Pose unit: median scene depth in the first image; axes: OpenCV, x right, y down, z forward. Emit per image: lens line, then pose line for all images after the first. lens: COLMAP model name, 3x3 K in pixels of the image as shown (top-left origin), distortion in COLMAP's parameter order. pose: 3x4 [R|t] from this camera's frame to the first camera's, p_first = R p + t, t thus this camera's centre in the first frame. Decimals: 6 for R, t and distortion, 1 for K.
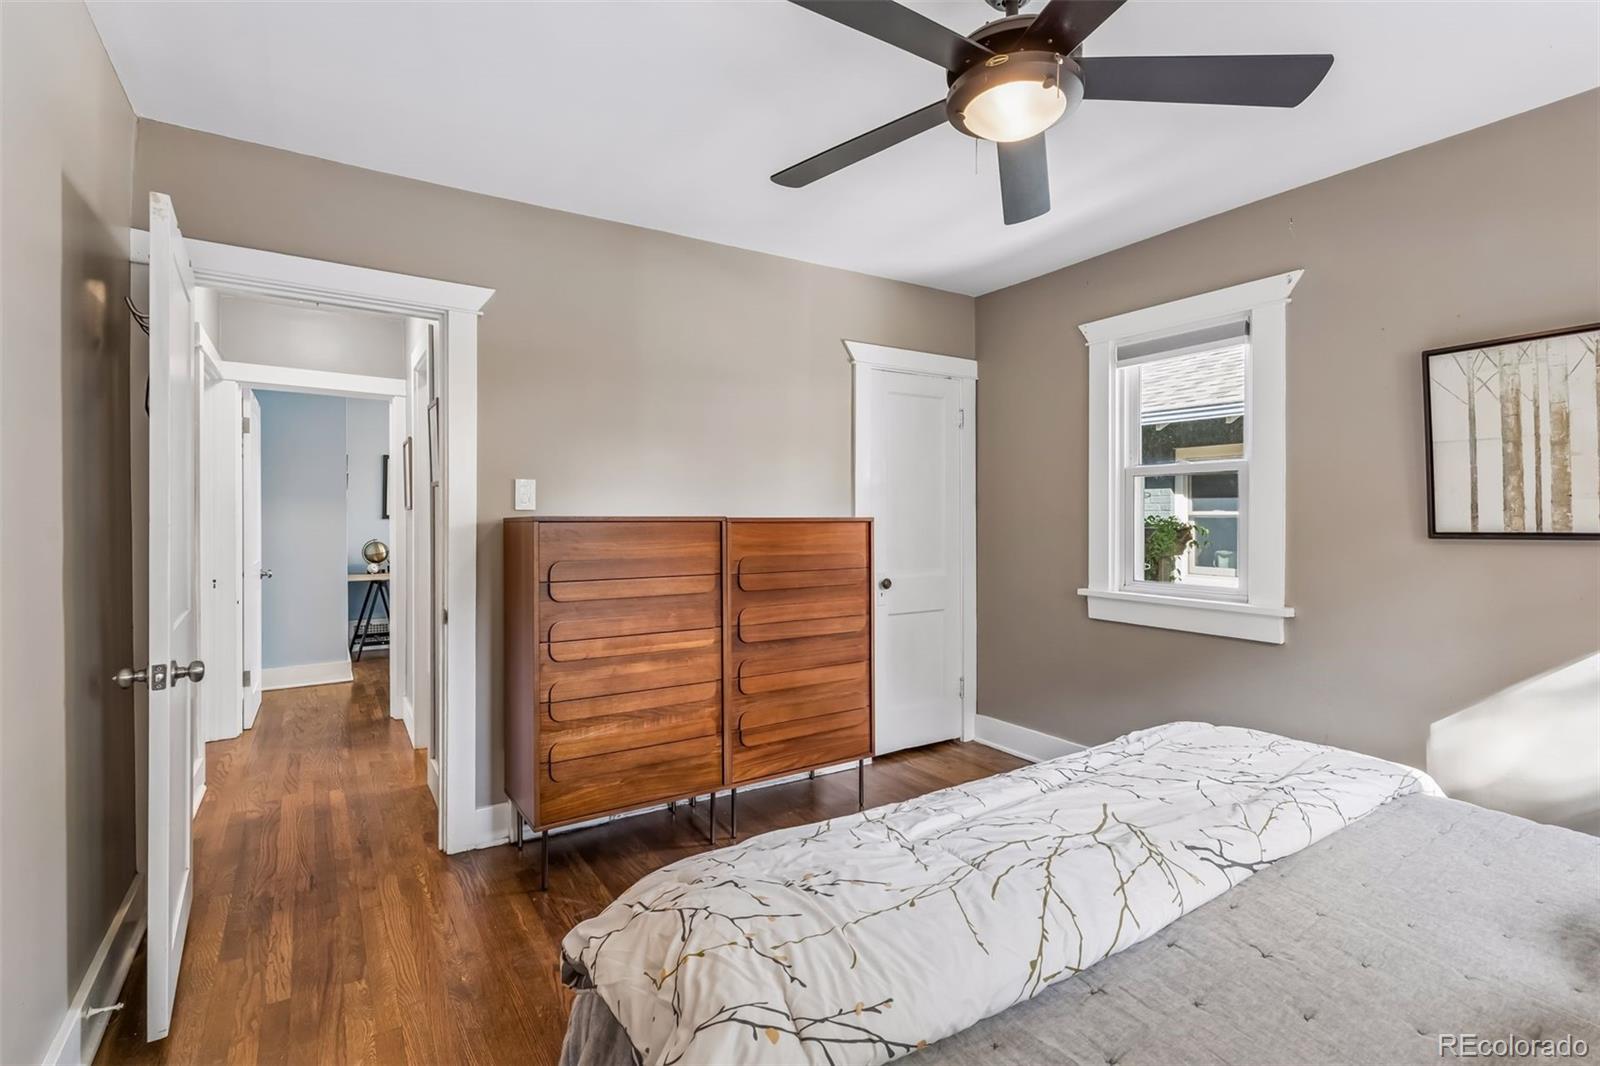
lens RADIAL K [[747.9, 0, 806.3], [0, 747.9, 519.5], [0, 0, 1]] dist [0.003345, 0.000030]
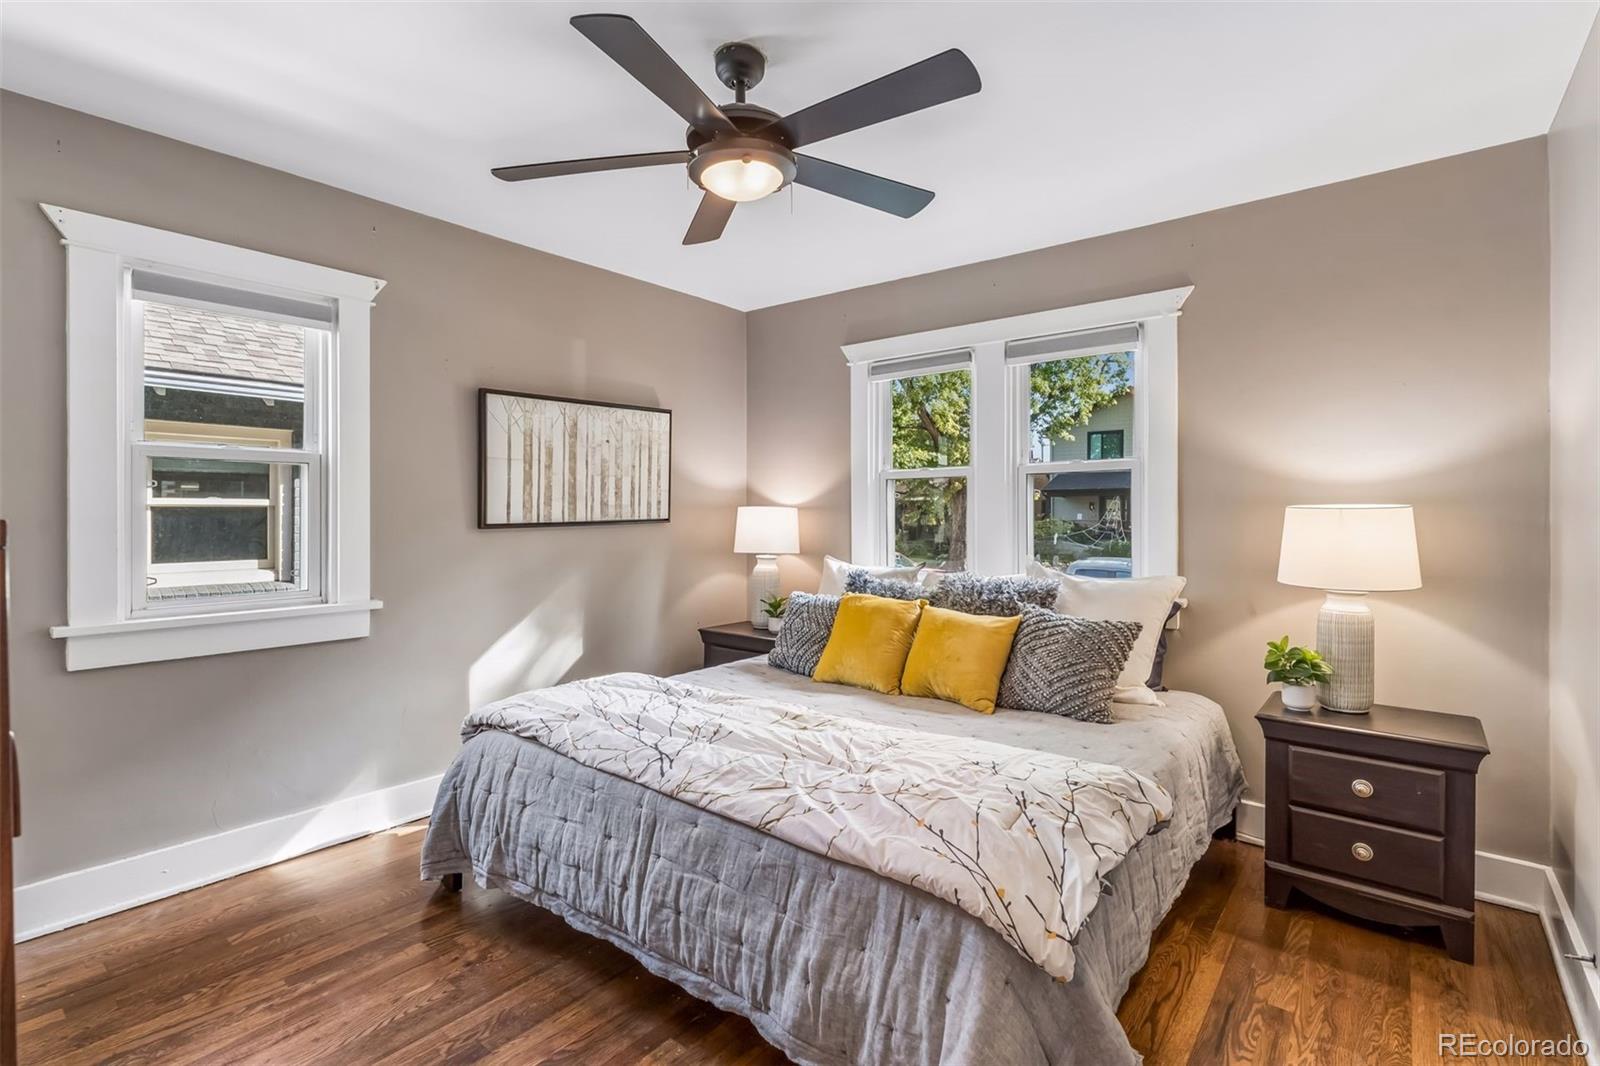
lens RADIAL K [[747.9, 0, 806.3], [0, 747.9, 519.5], [0, 0, 1]] dist [0.003345, 0.000030]
pose [[-0.301864, -0.009449, 0.953304, -0.609561], [0.004332, 0.999927, 0.011283, -0.004351], [-0.953341, 0.007535, -0.301801, 0.853626]]
